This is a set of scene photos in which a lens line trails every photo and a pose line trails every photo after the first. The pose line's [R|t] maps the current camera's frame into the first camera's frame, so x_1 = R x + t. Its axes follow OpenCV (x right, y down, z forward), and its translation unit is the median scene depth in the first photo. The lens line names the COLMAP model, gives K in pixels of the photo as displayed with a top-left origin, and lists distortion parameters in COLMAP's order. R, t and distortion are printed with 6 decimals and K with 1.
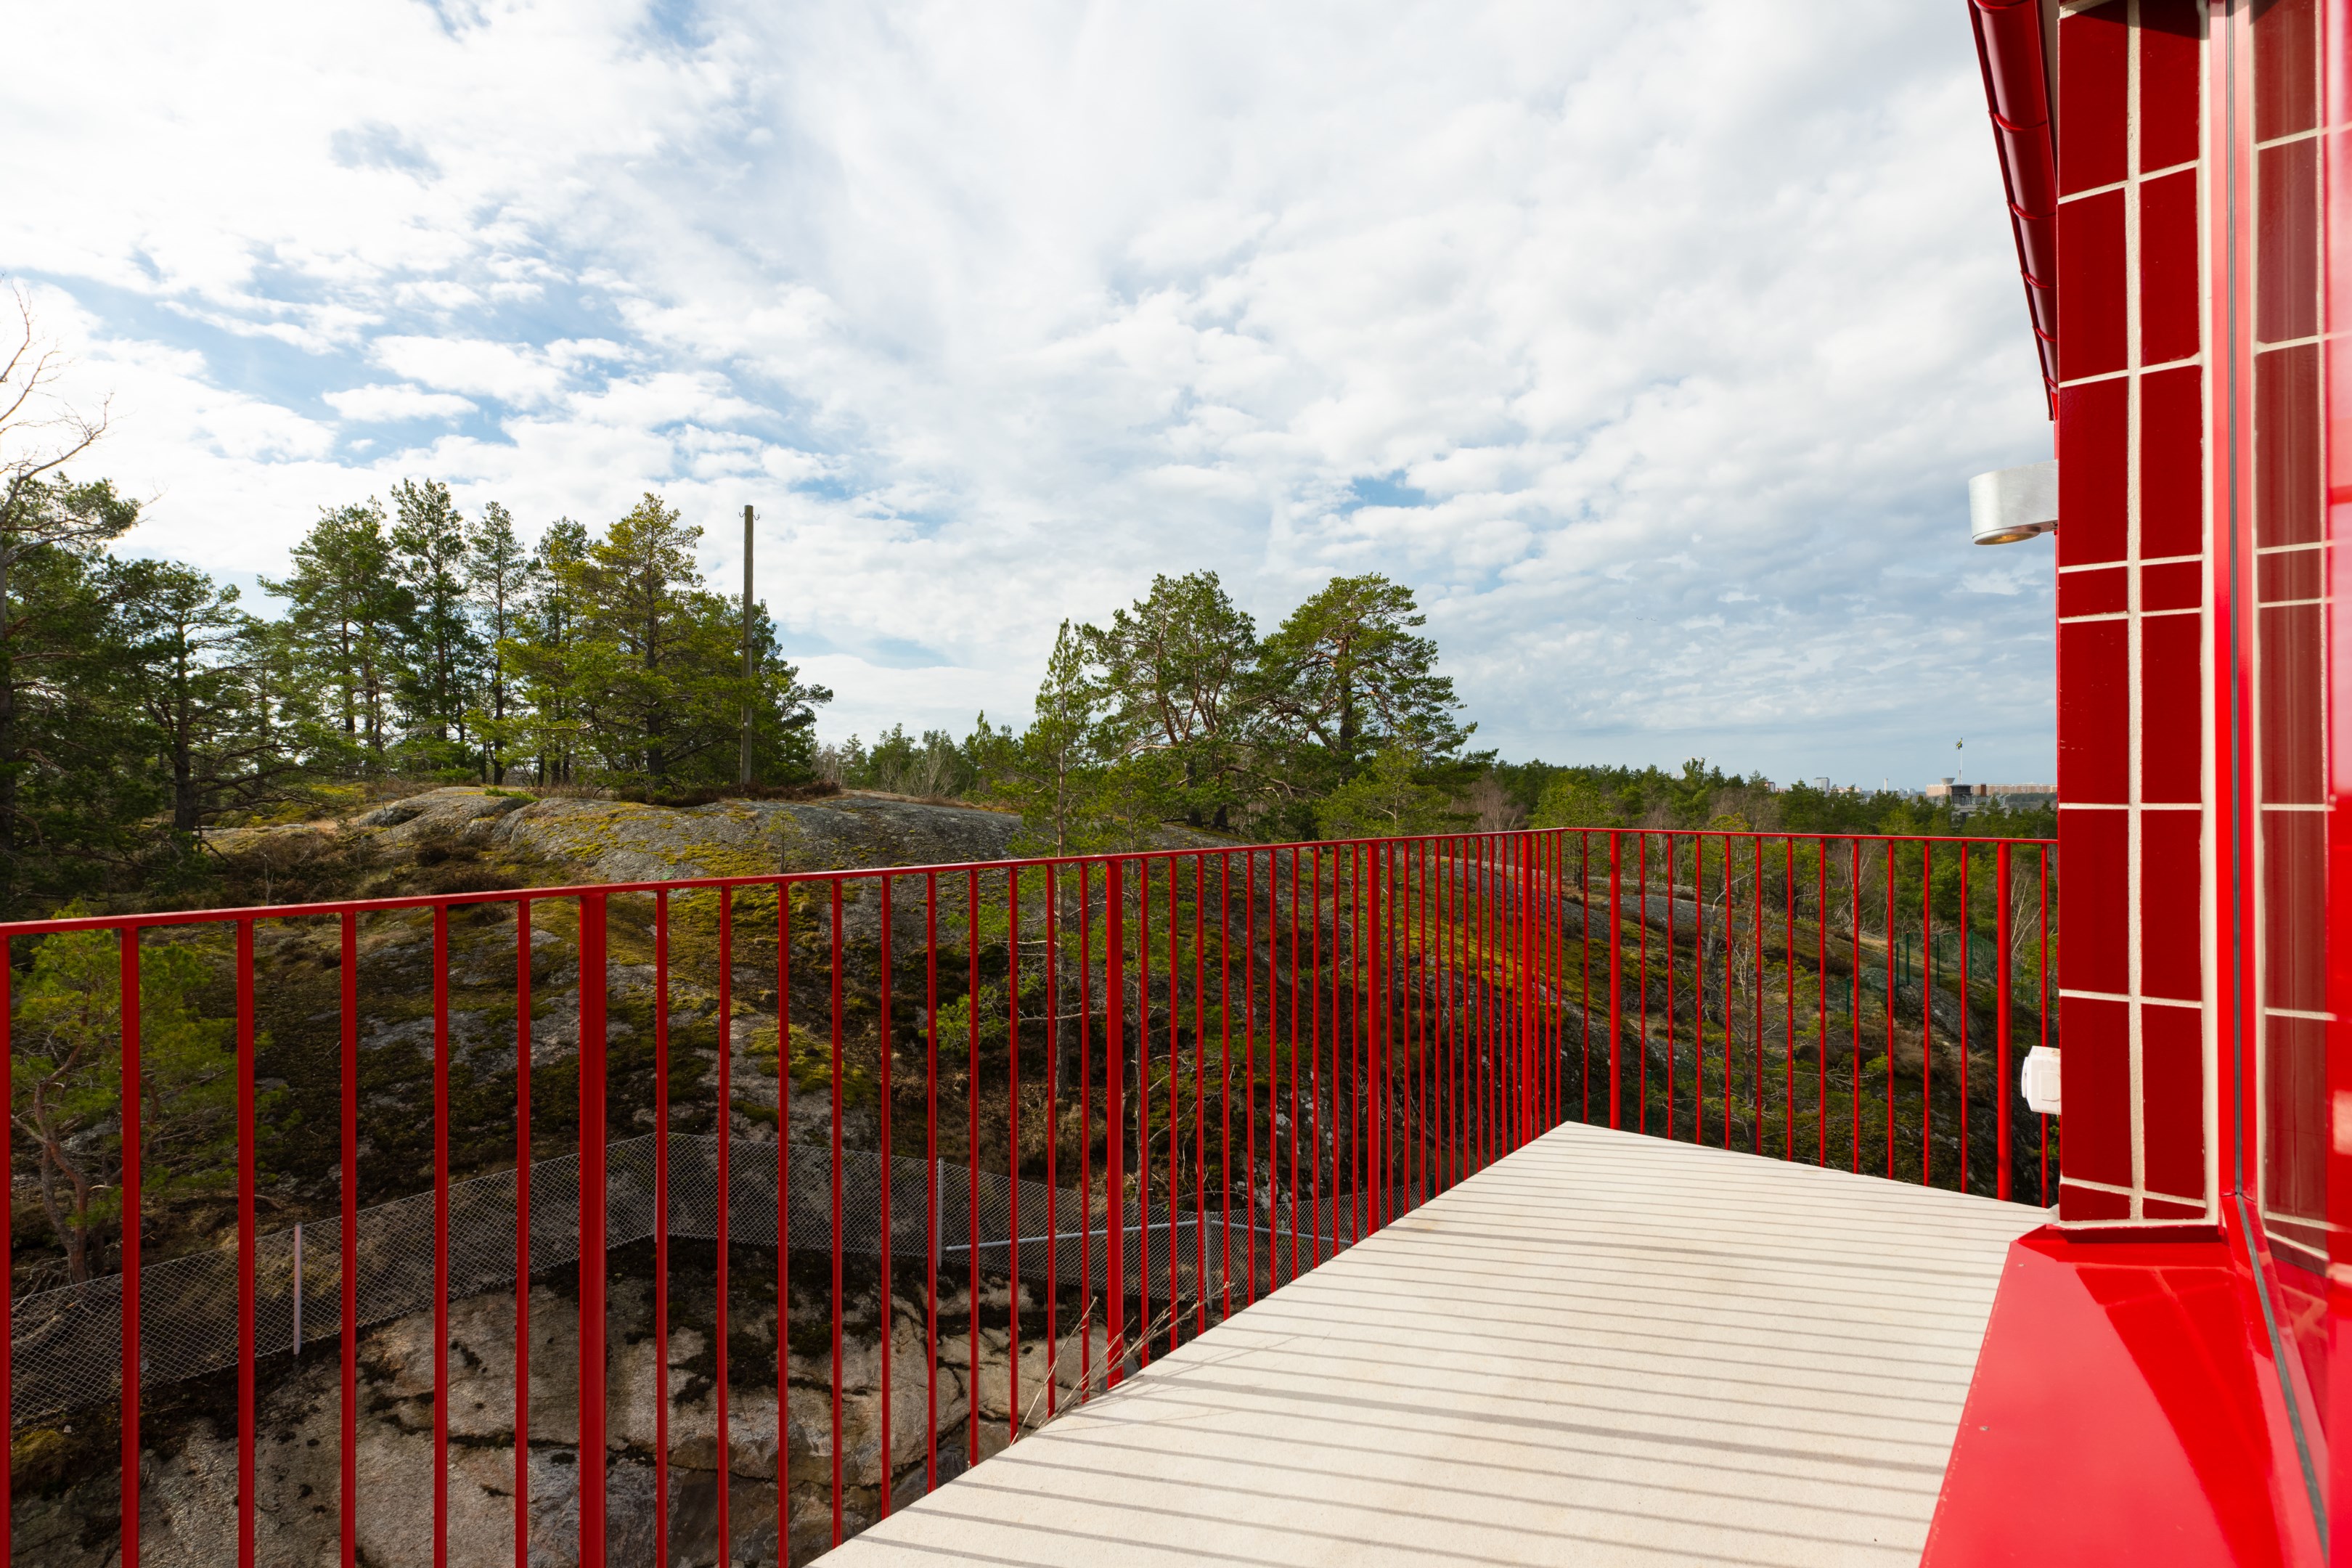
lens RADIAL K [[1116.7, 0, 1170.2], [0, 1116.7, 781.5], [0, 0, 1]] dist [-0.001363, 0.001515]
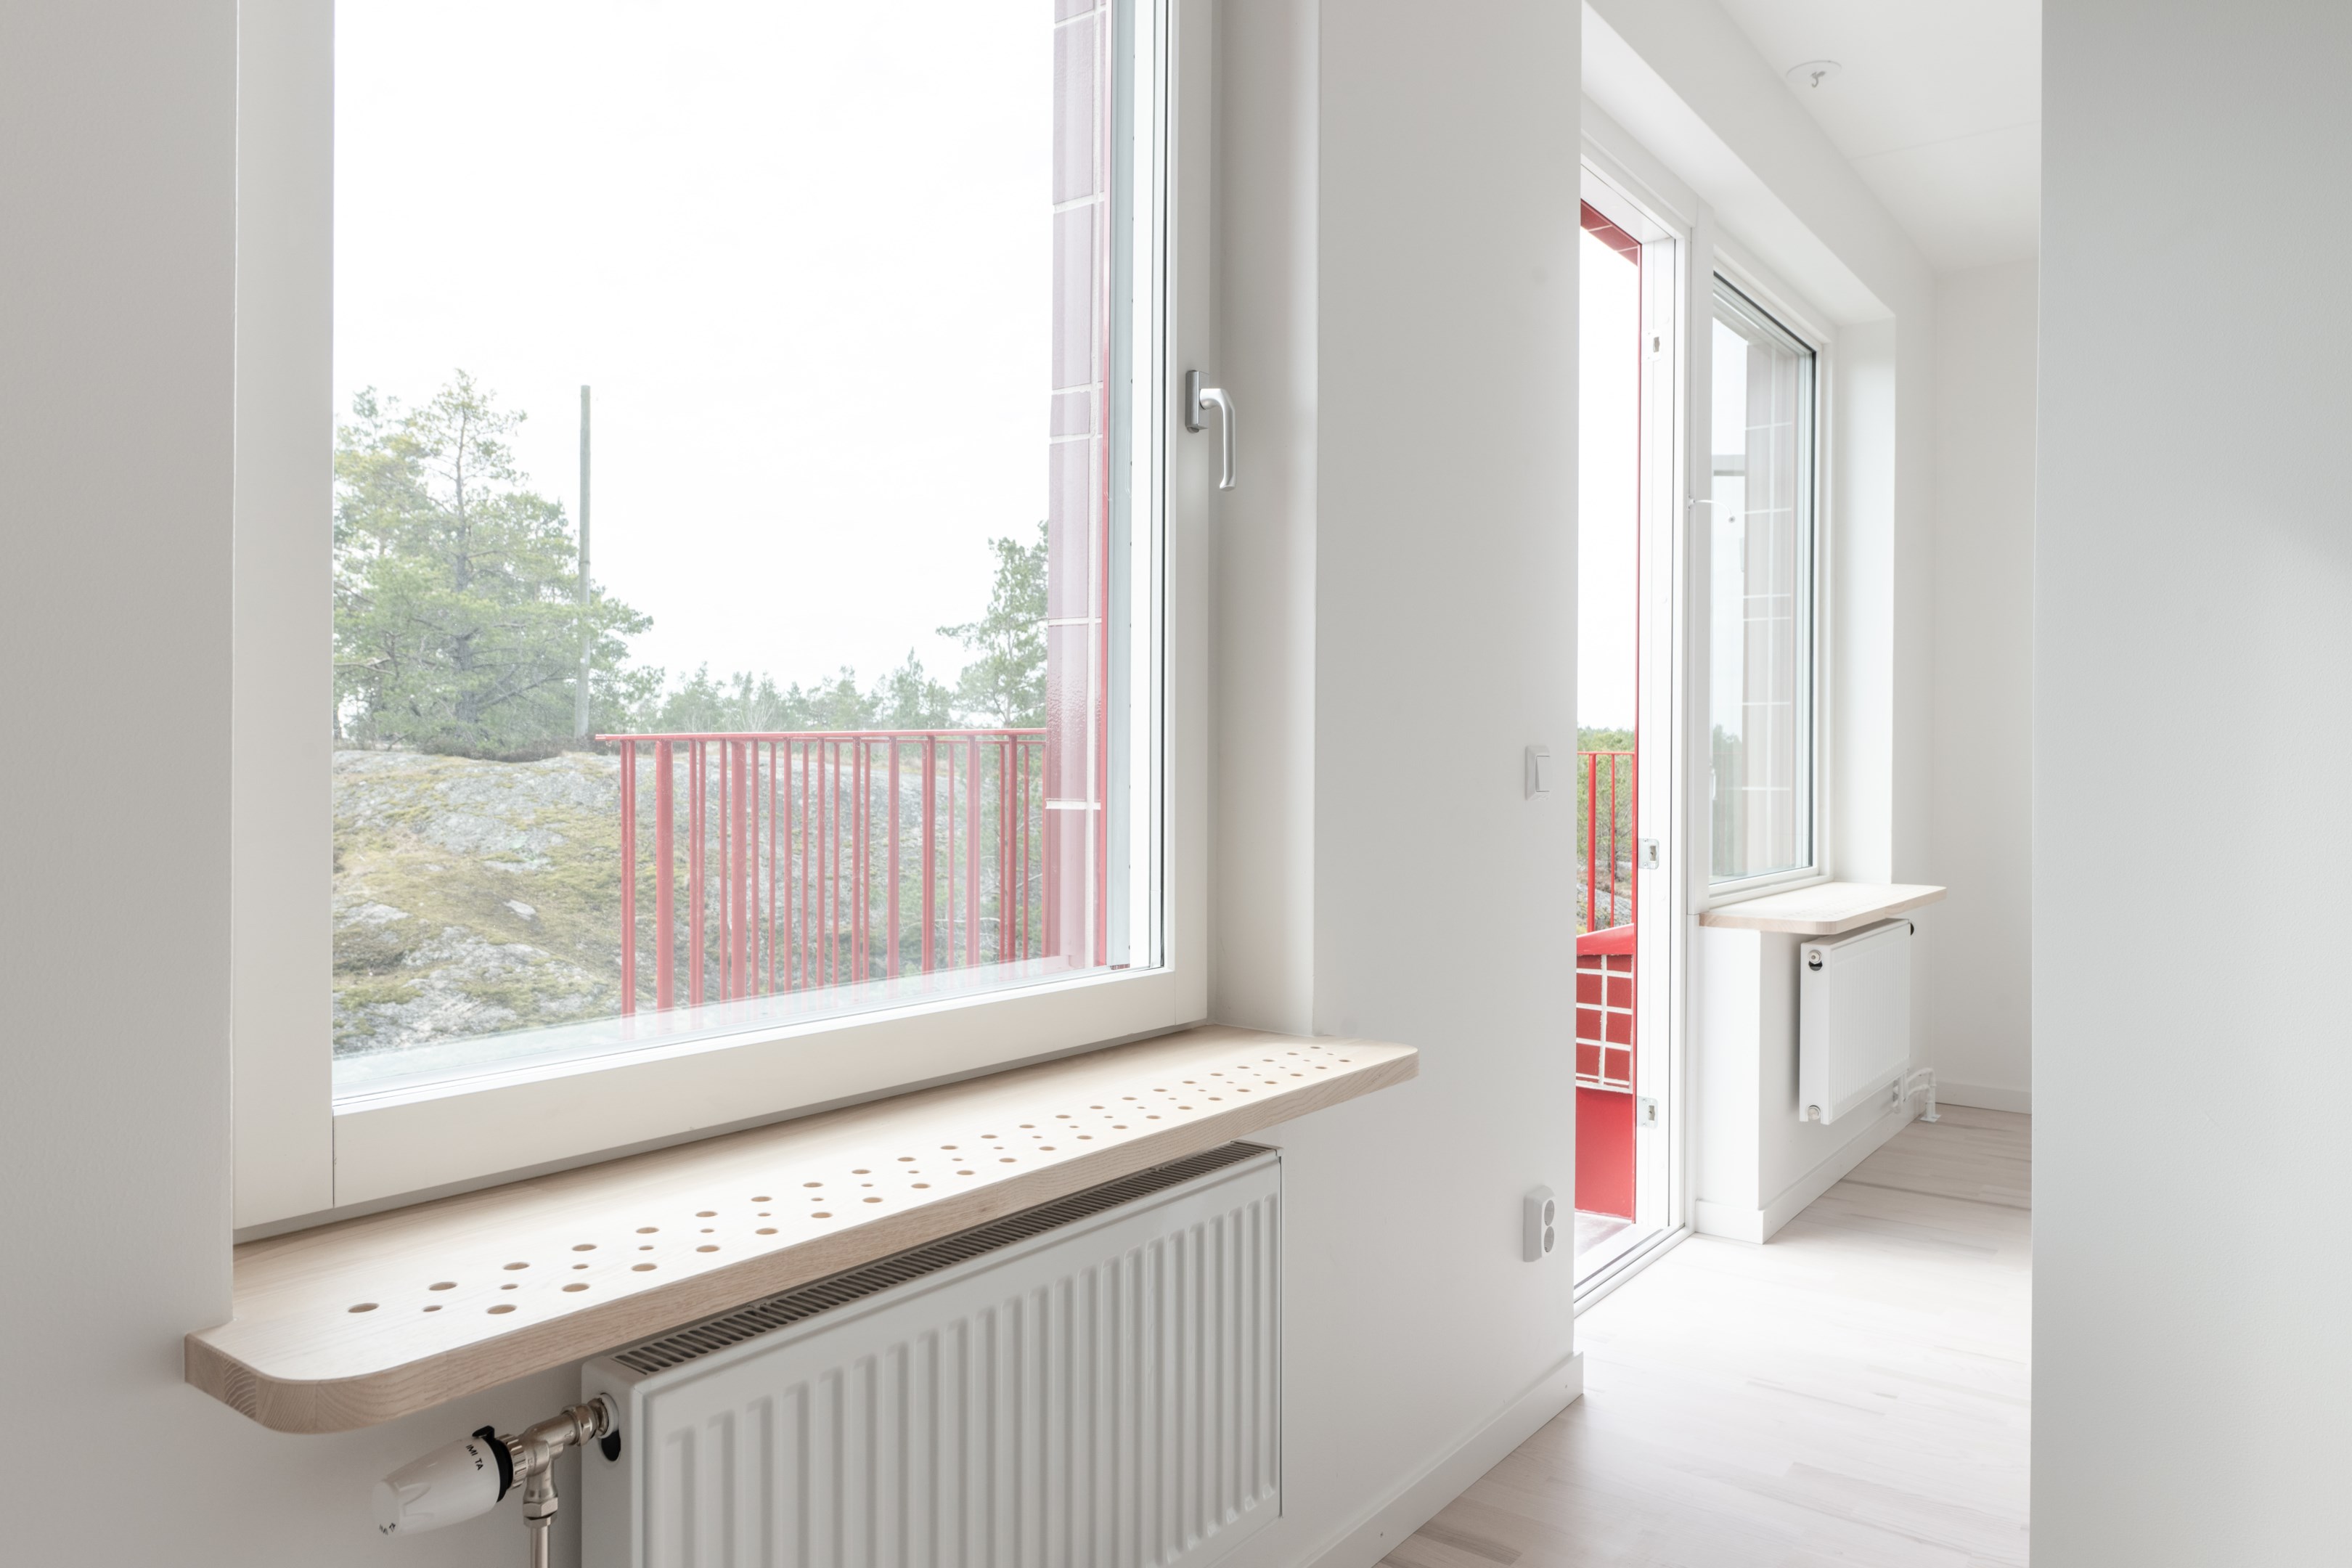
lens RADIAL K [[1553.5, 0, 1179.6], [0, 1553.5, 779.4], [0, 0, 1]] dist [0.001044, 0.000189]
pose [[0.997386, 0.004193, 0.072139, -0.040213], [-0.005710, 0.999767, 0.020833, 0.008961], [-0.072034, -0.021190, 0.997177, -0.155701]]
